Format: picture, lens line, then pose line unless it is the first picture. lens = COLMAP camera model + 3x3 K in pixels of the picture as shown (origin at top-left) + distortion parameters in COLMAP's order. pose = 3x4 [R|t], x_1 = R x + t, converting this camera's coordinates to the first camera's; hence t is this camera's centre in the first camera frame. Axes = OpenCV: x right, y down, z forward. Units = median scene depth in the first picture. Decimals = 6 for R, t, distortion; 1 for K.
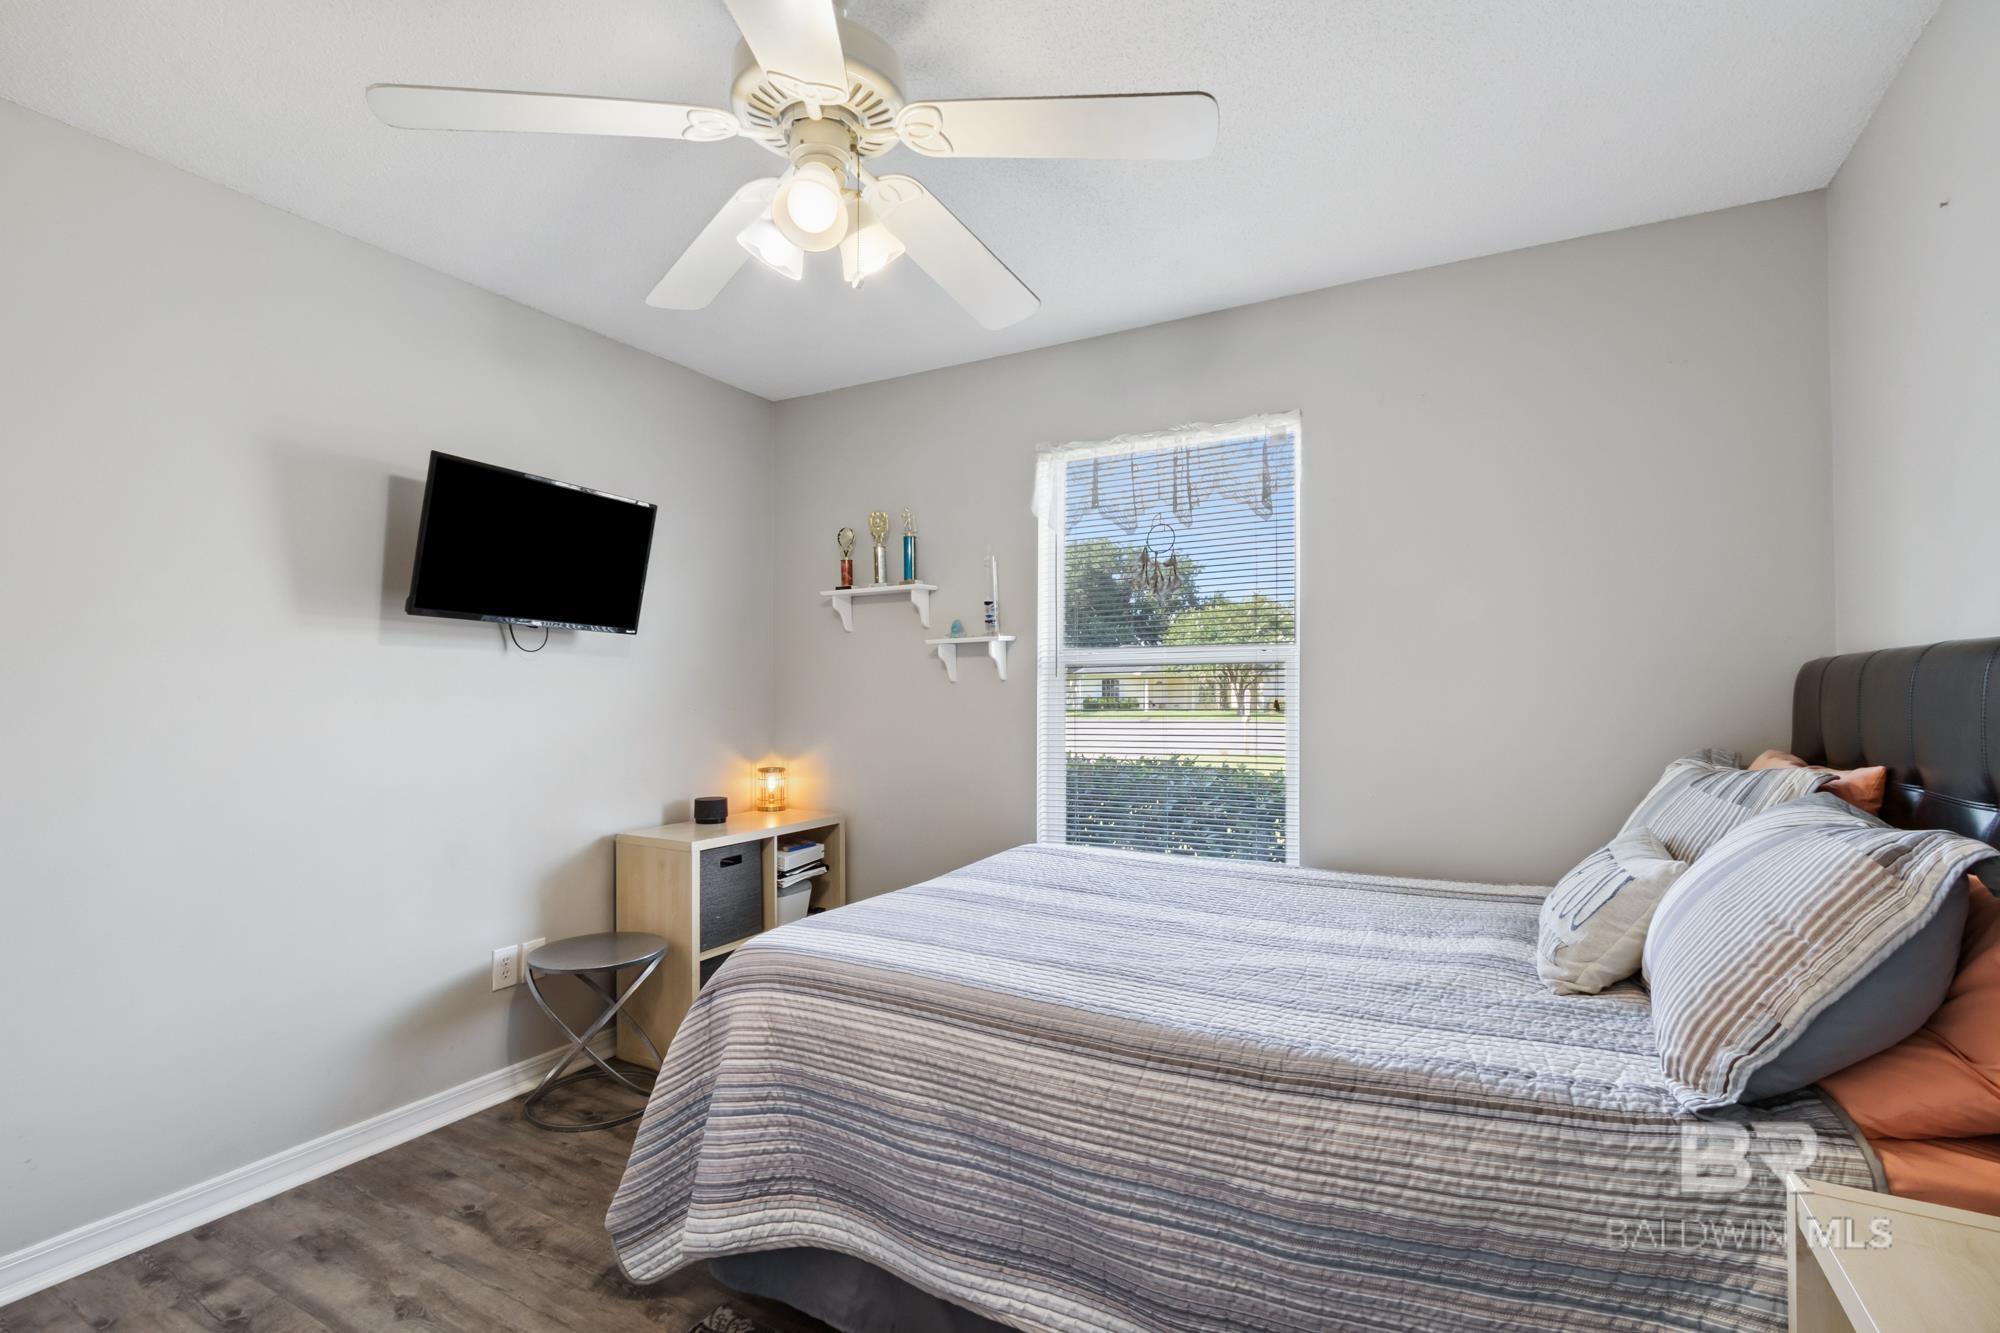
lens RADIAL K [[920.8, 0, 977.7], [0, 920.8, 688.6], [0, 0, 1]] dist [0.006071, 0.000054]
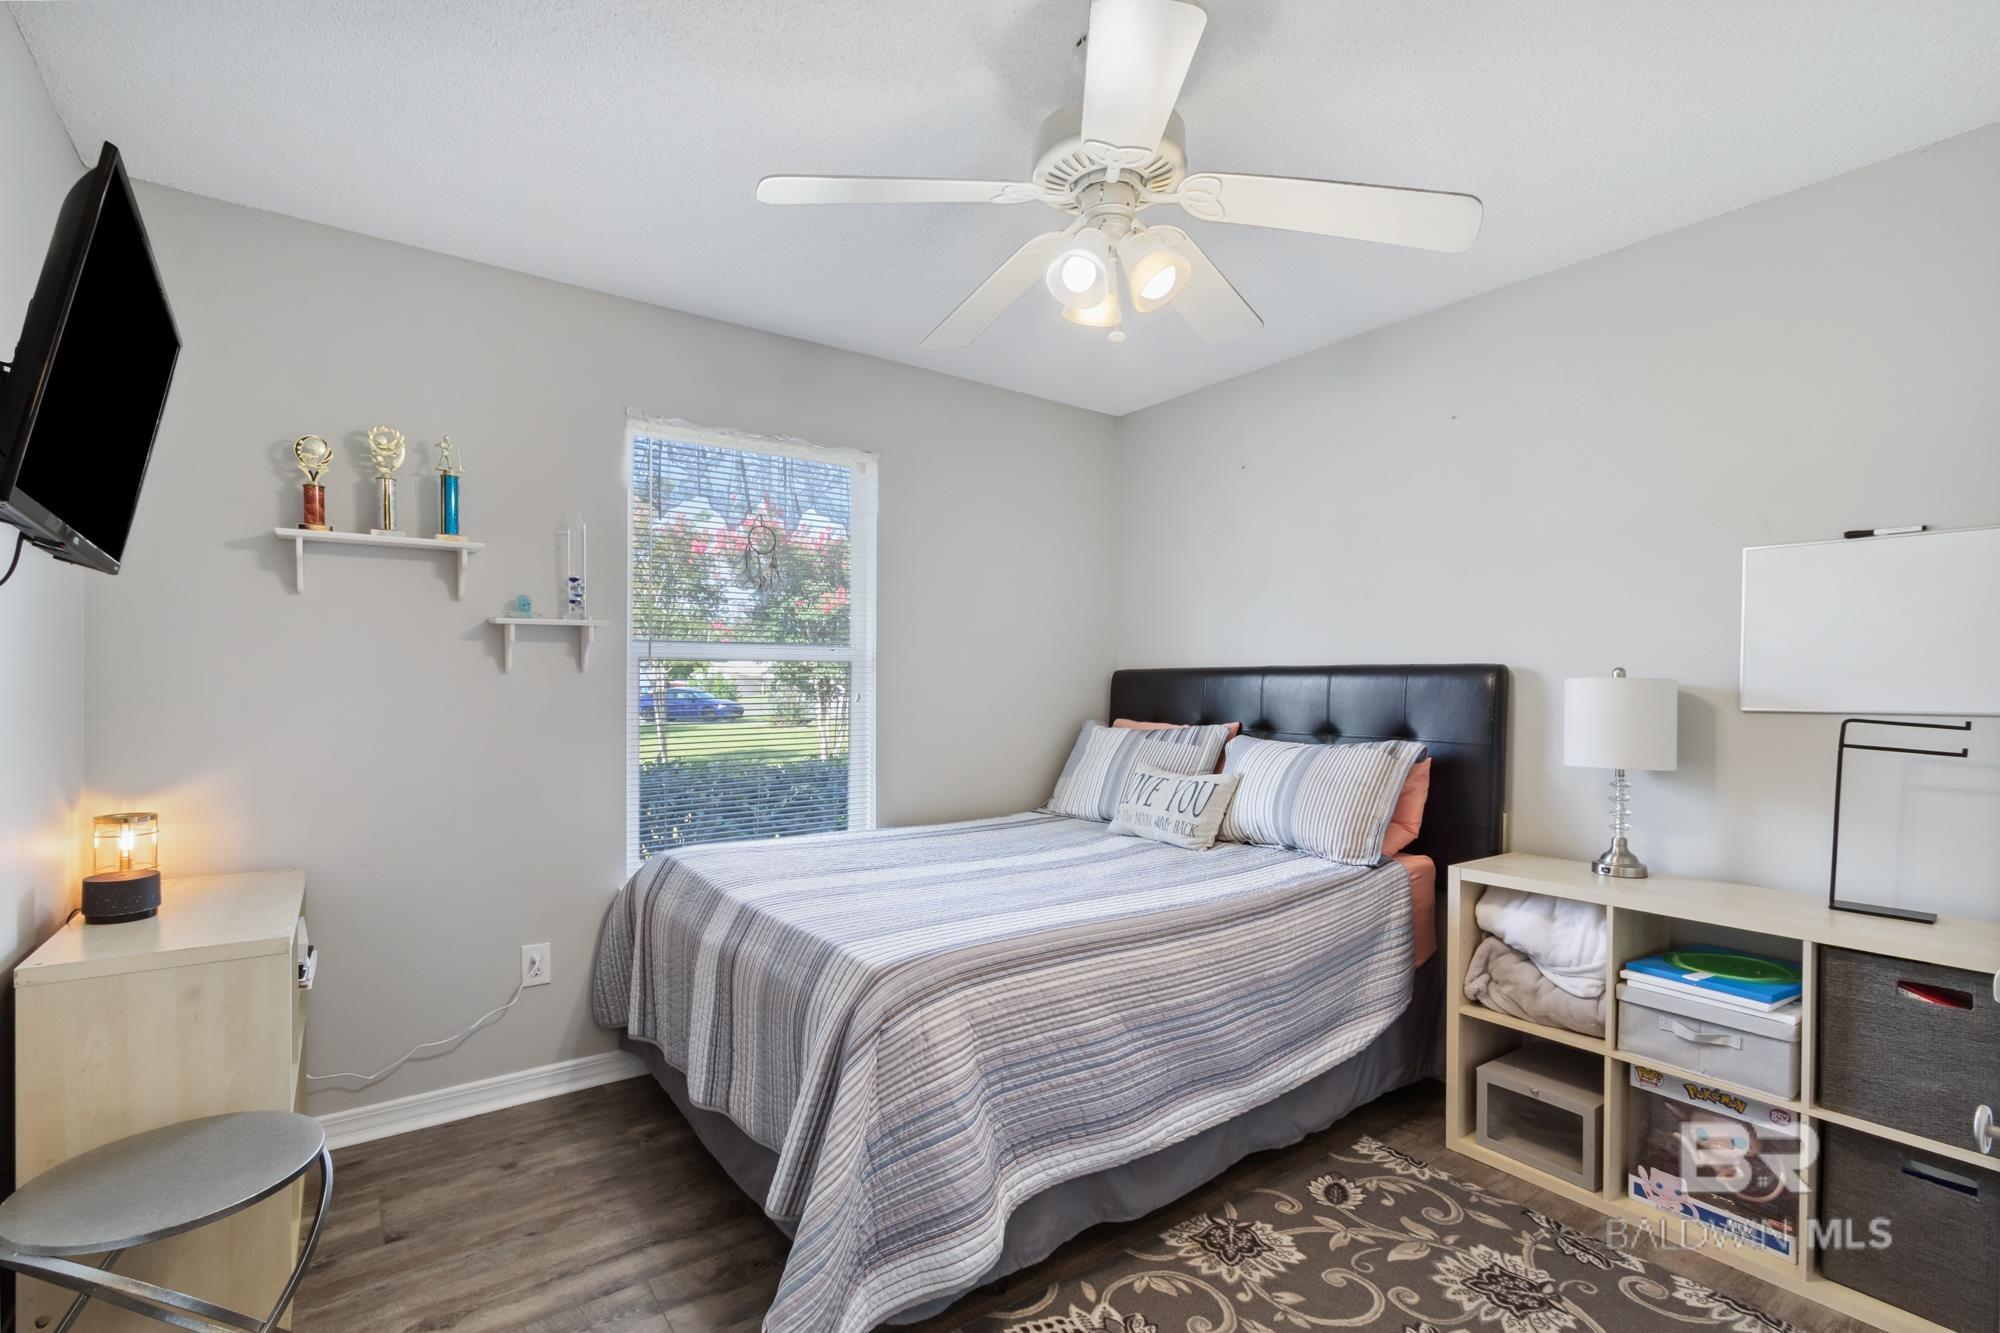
lens RADIAL K [[920.8, 0, 977.7], [0, 920.8, 688.6], [0, 0, 1]] dist [0.006071, 0.000054]
pose [[0.416592, -0.001892, 0.909092, -1.266445], [-0.010249, 0.999925, 0.006777, -0.005292], [-0.909036, -0.012141, 0.416541, 0.649525]]
